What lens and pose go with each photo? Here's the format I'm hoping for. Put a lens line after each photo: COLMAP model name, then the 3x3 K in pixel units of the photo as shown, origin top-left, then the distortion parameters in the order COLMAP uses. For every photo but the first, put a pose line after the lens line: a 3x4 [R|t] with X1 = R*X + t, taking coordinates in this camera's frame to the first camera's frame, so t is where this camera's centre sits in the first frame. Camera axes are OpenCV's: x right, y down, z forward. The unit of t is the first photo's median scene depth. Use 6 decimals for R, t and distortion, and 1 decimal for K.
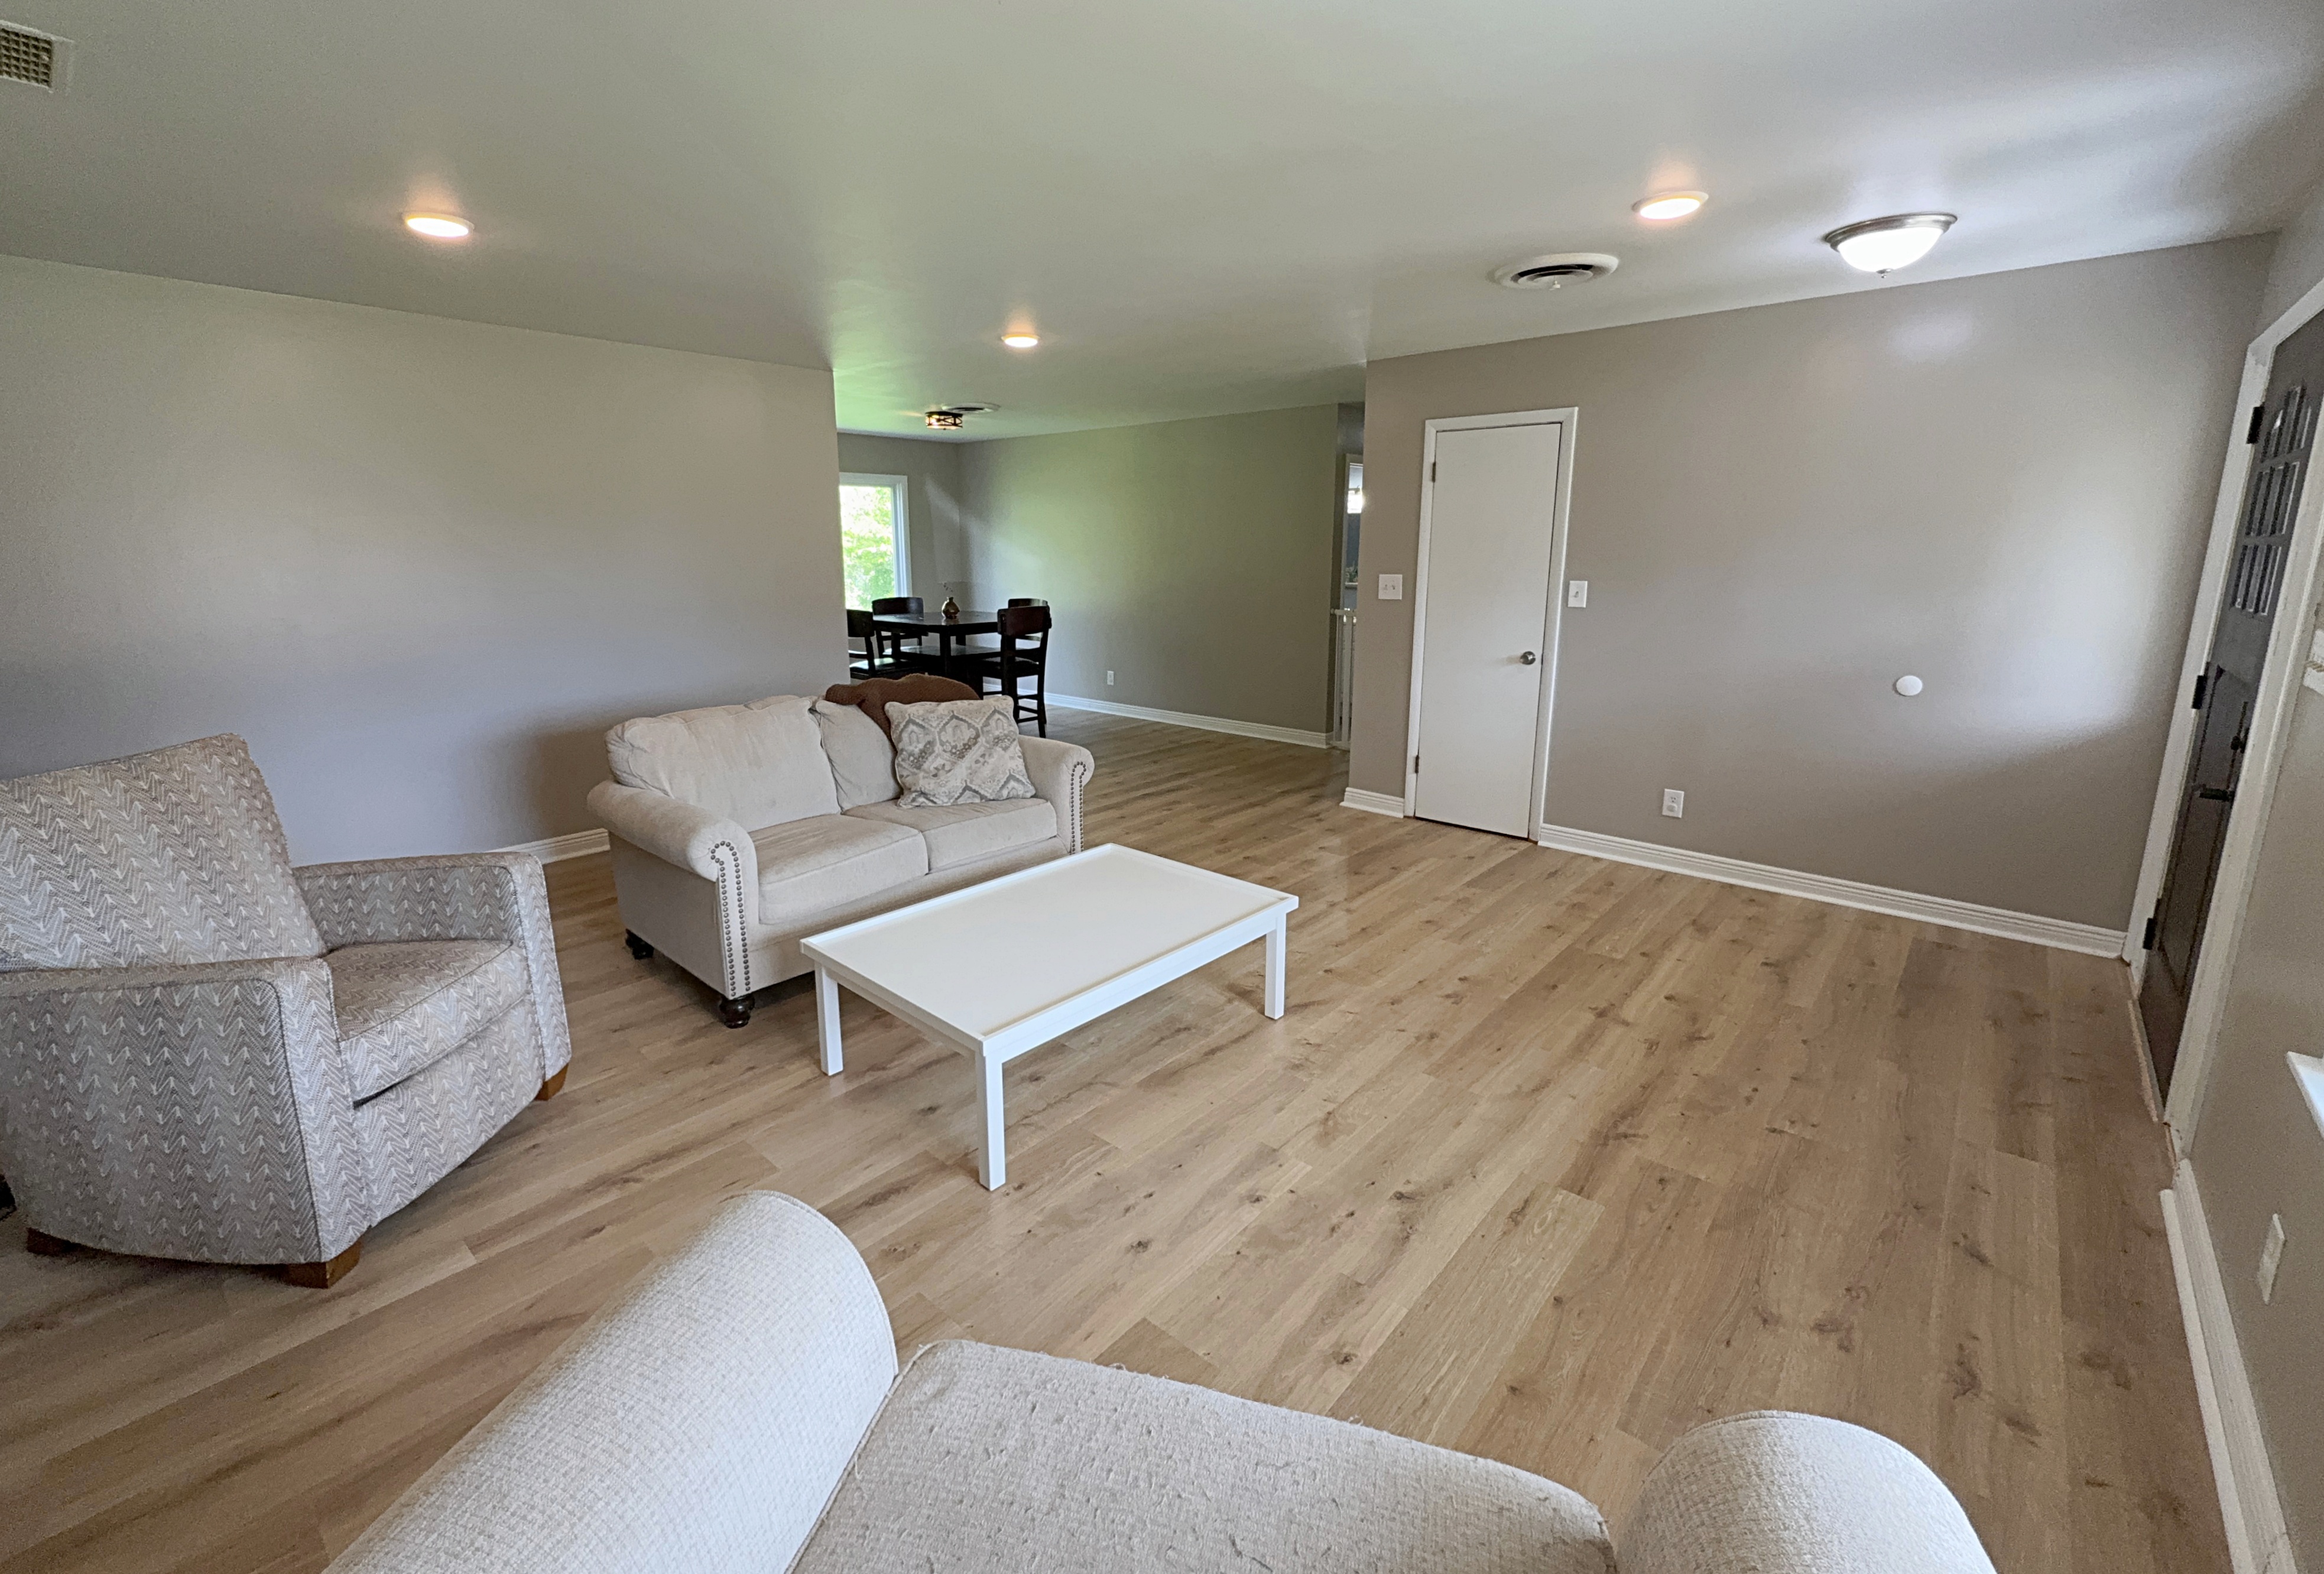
lens RADIAL K [[947.5, 0, 1172.9], [0, 947.5, 770.0], [0, 0, 1]] dist [-0.001376, -0.000098]
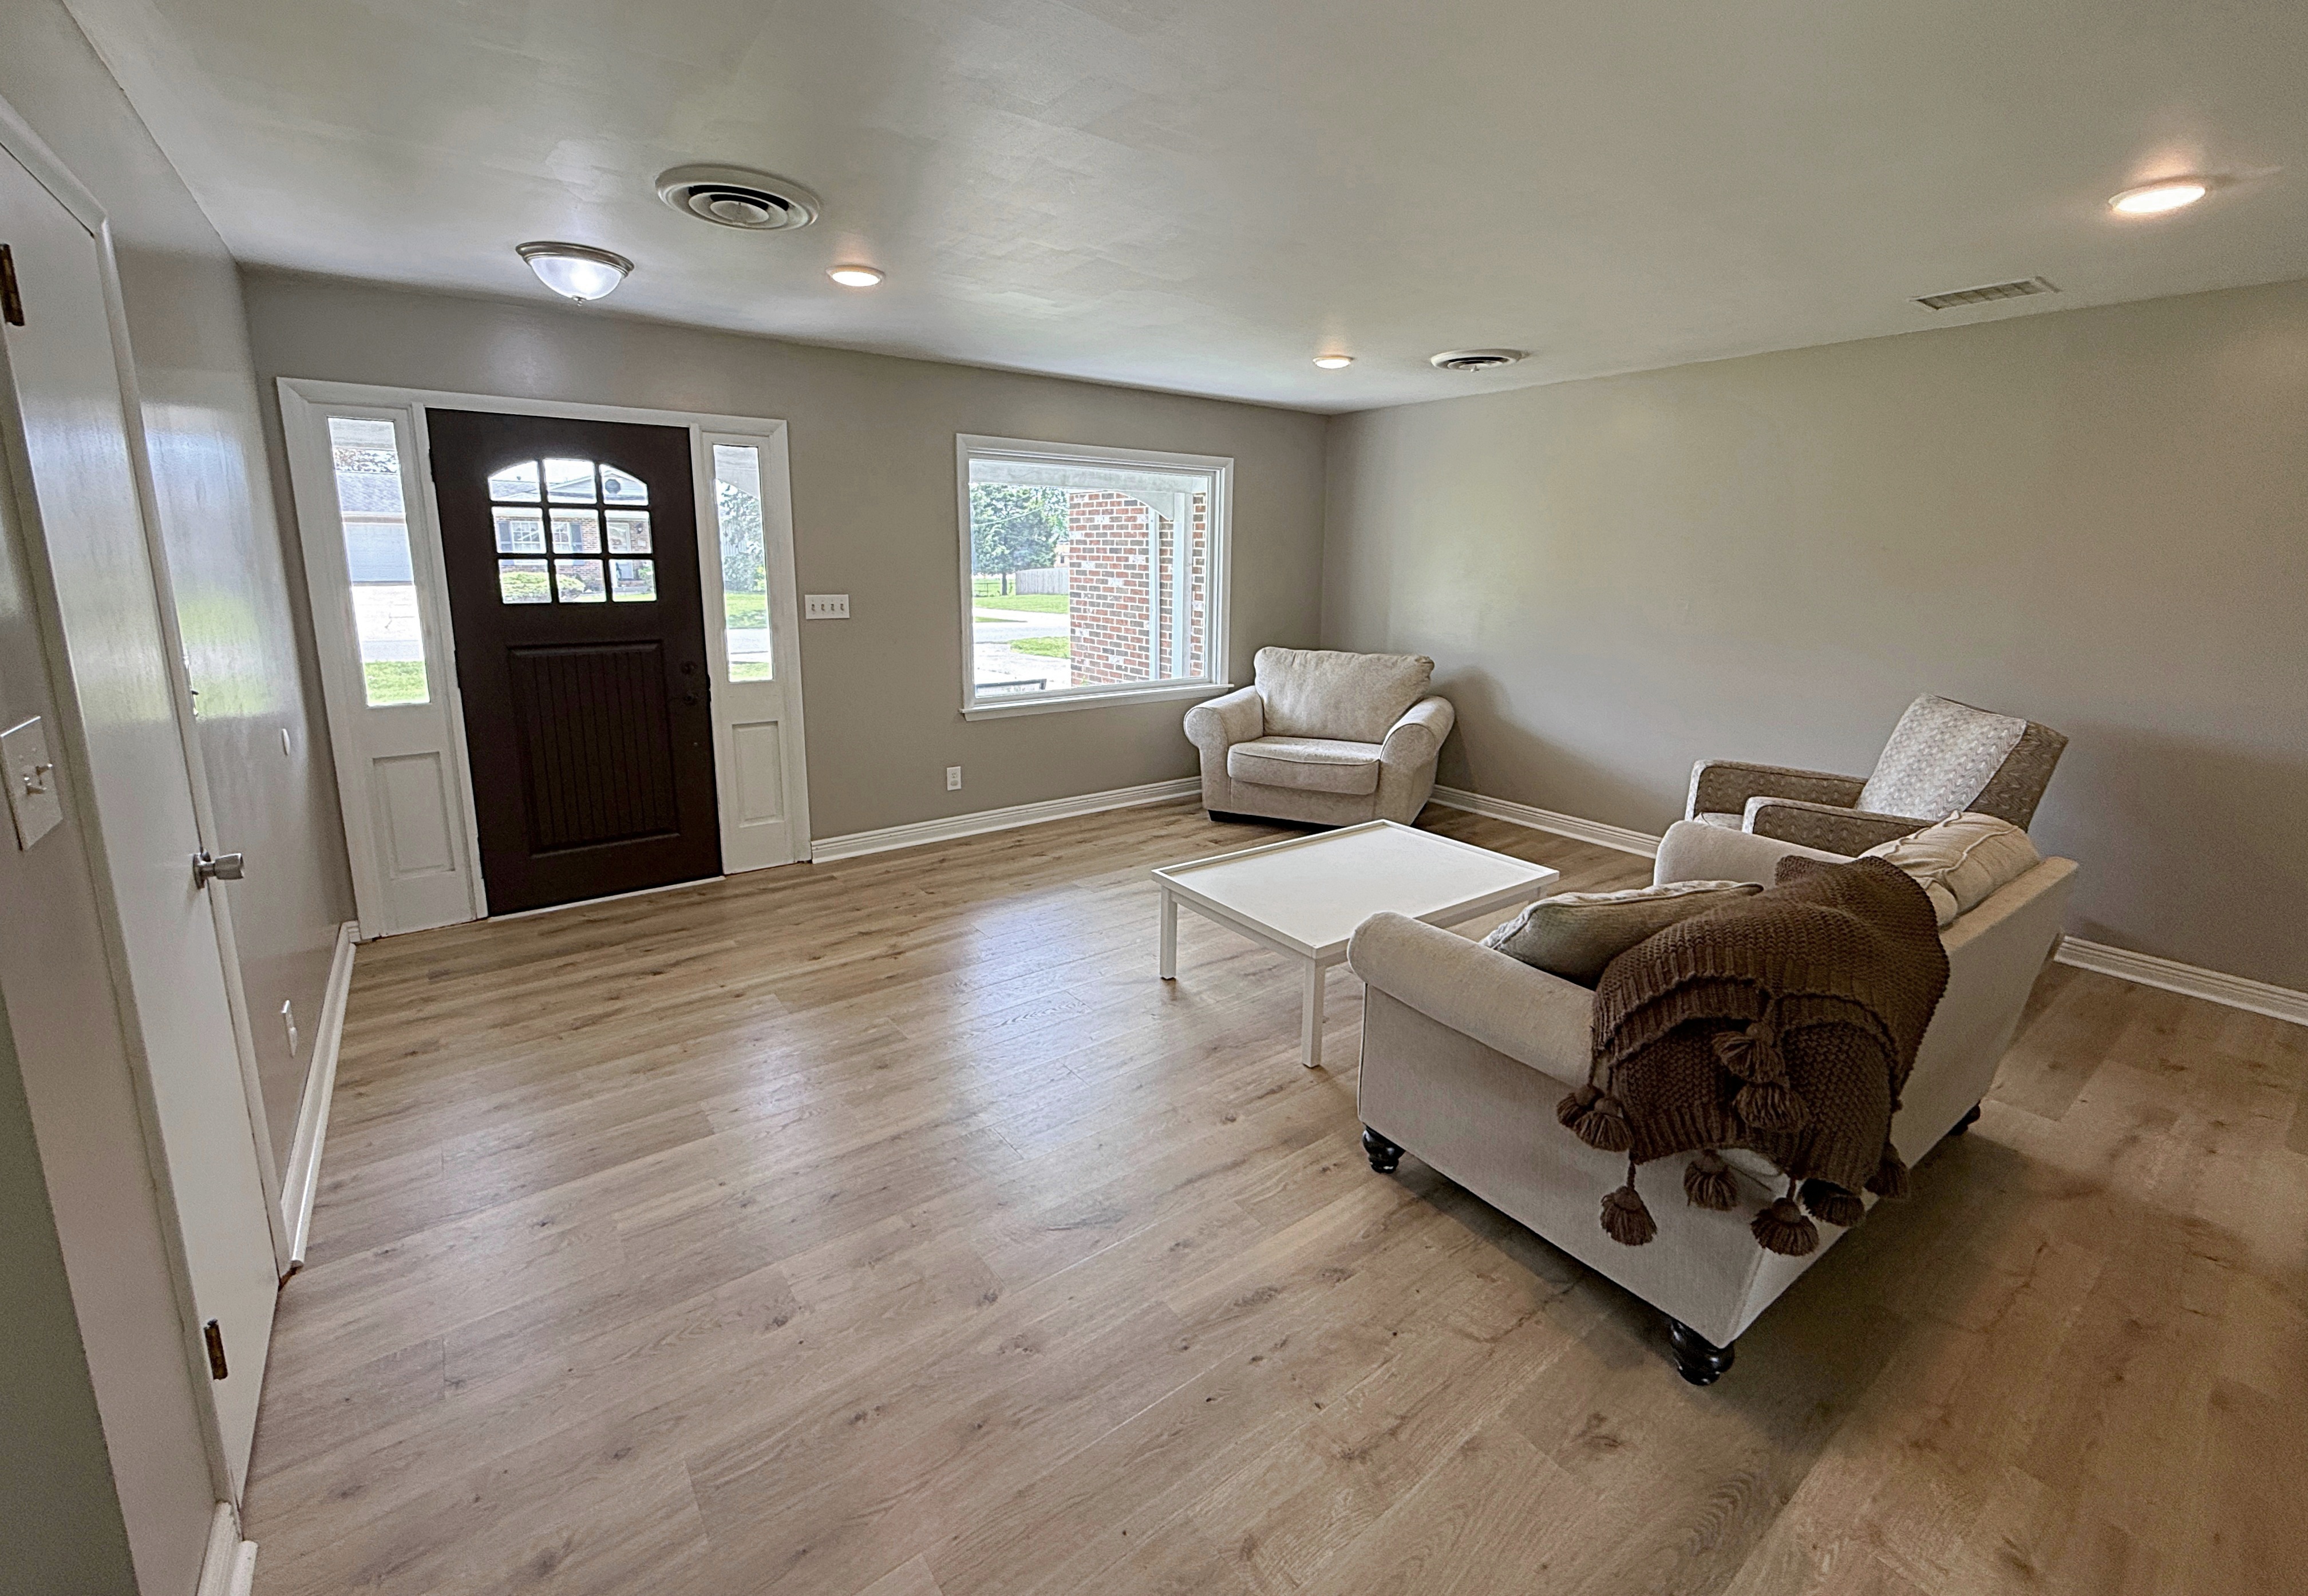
lens RADIAL K [[953.1, 0, 1130.7], [0, 953.1, 733.0], [0, 0, 1]] dist [-0.003298, 0.000042]
pose [[-0.968656, -0.051904, 0.242923, -0.136845], [0.050908, 0.915691, 0.398647, -0.563463], [-0.243134, 0.398518, -0.884347, 2.285748]]
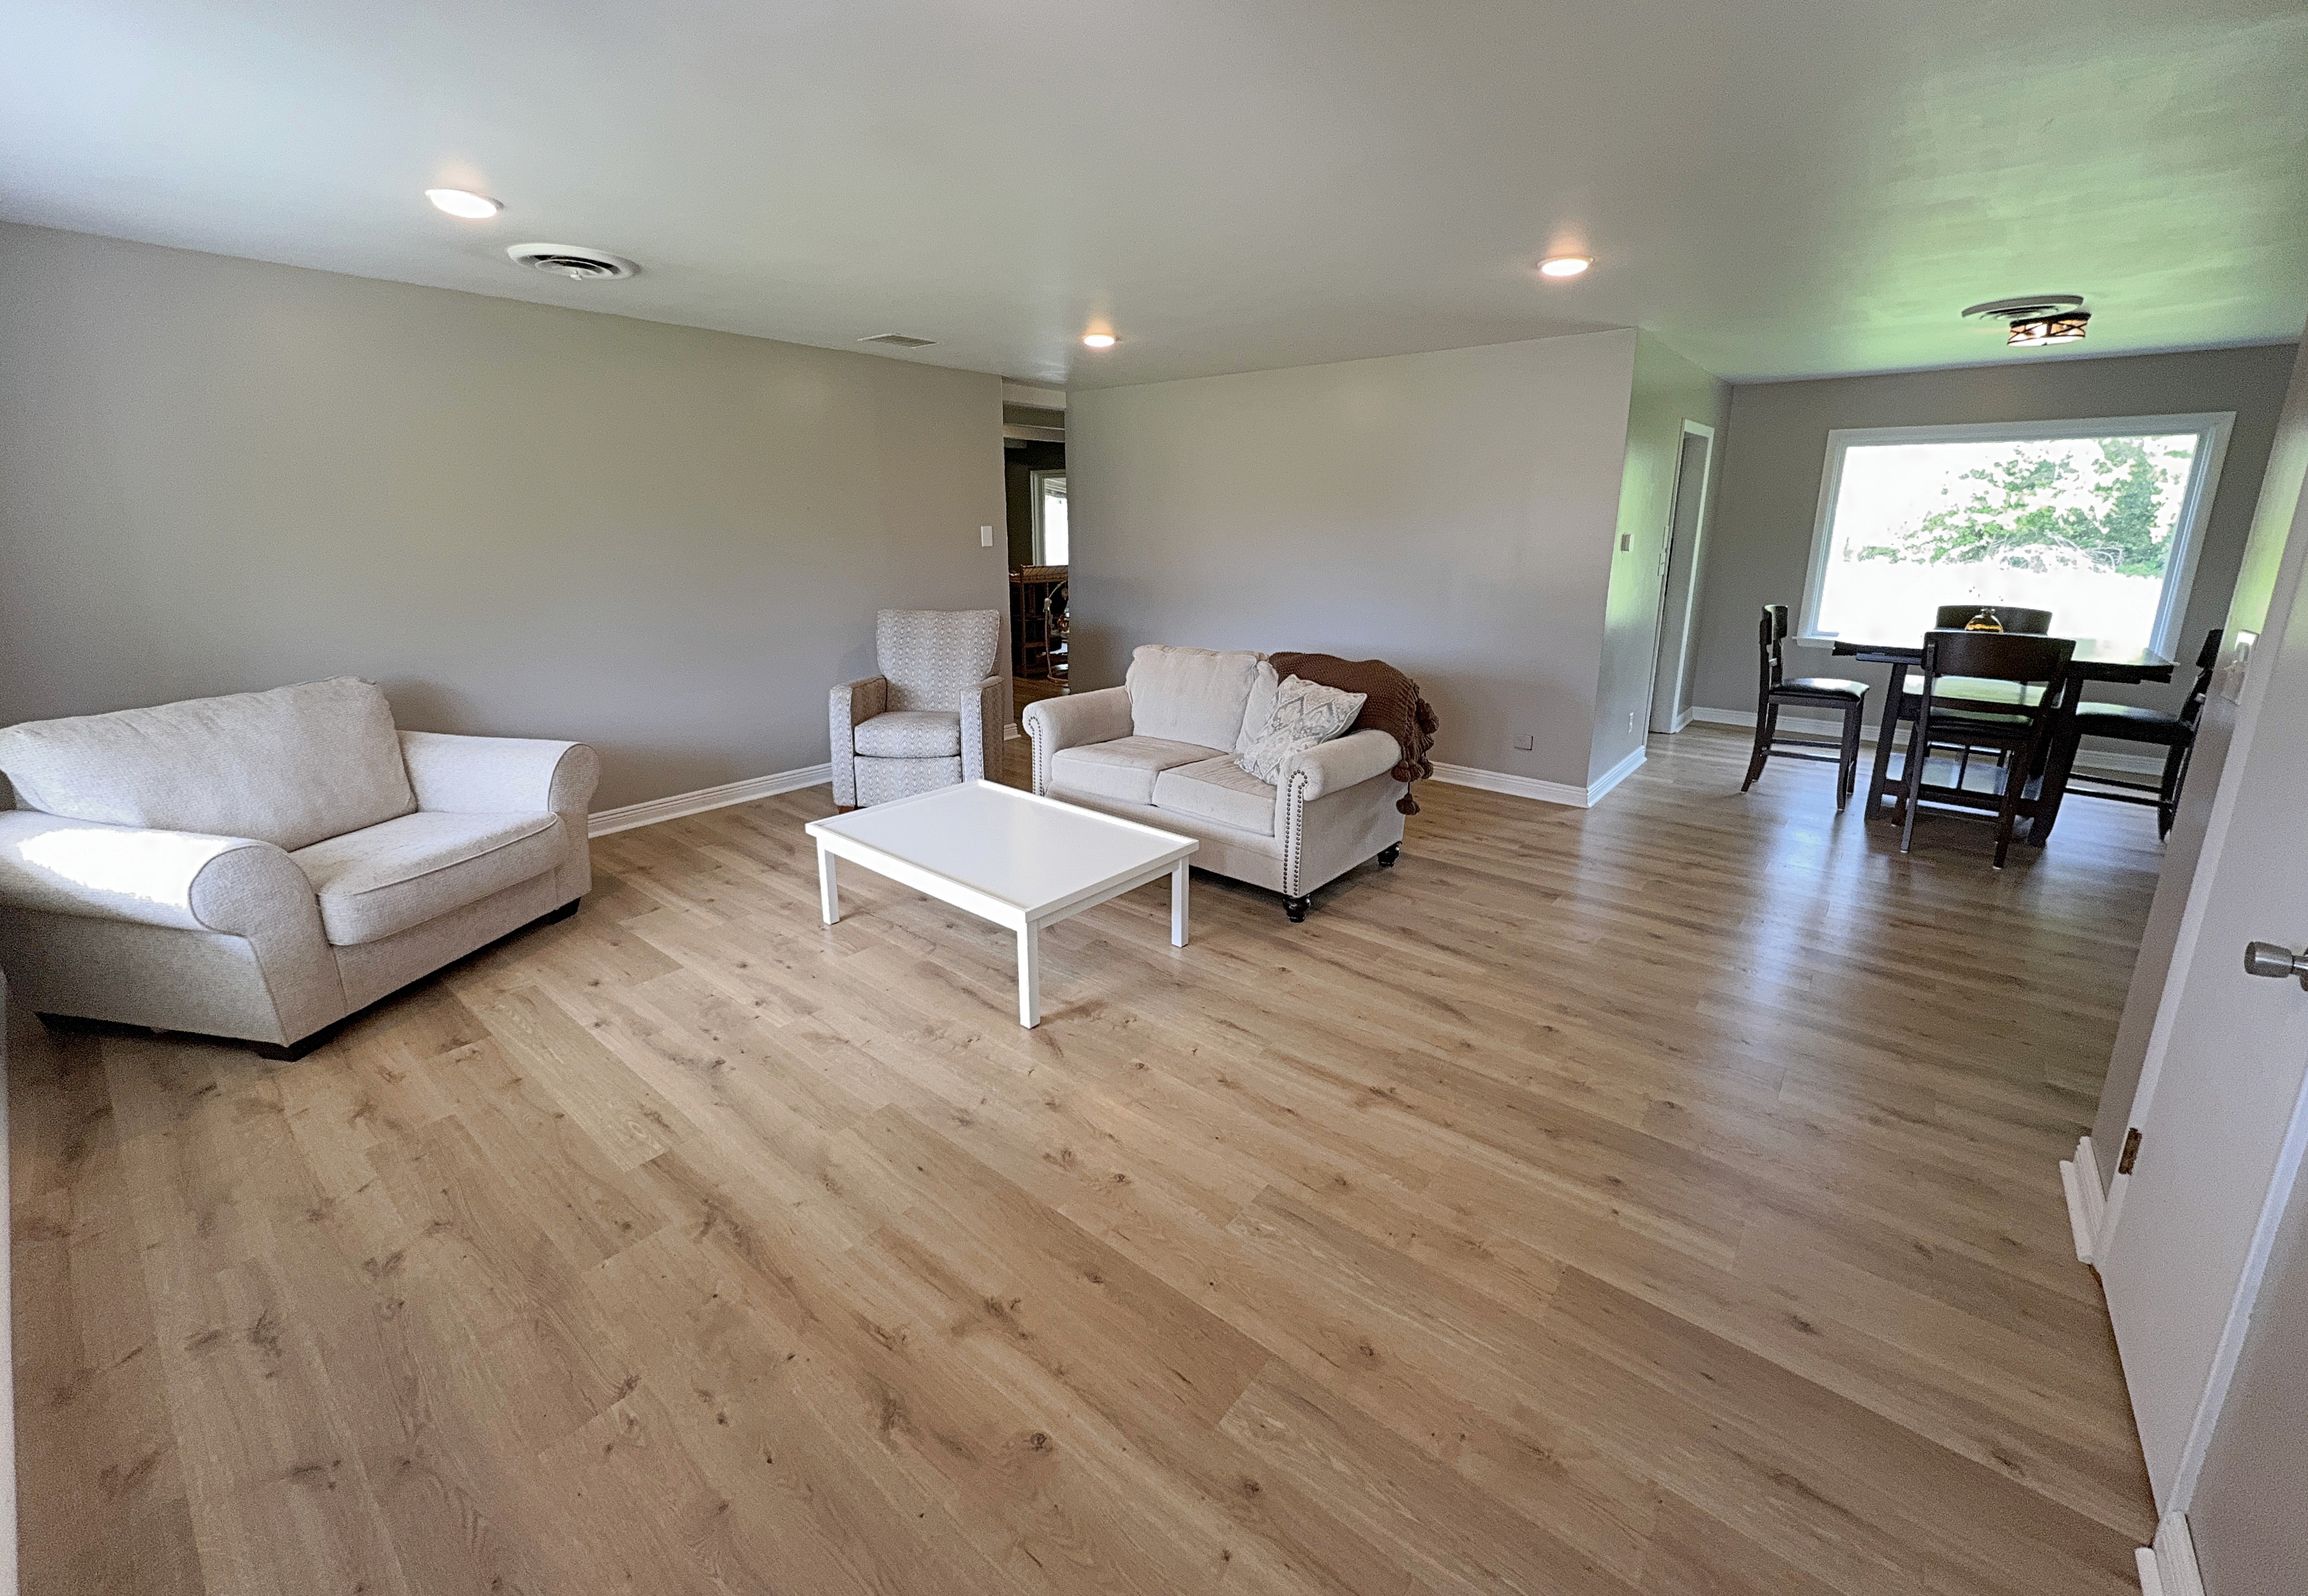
lens RADIAL K [[953.1, 0, 1150.4], [0, 953.1, 747.9], [0, 0, 1]] dist [-0.003298, 0.000042]
pose [[0.019015, 0.237066, -0.971307, 1.173554], [-0.235650, 0.945177, 0.226075, -0.302524], [0.971652, 0.224590, 0.073837, 1.177500]]
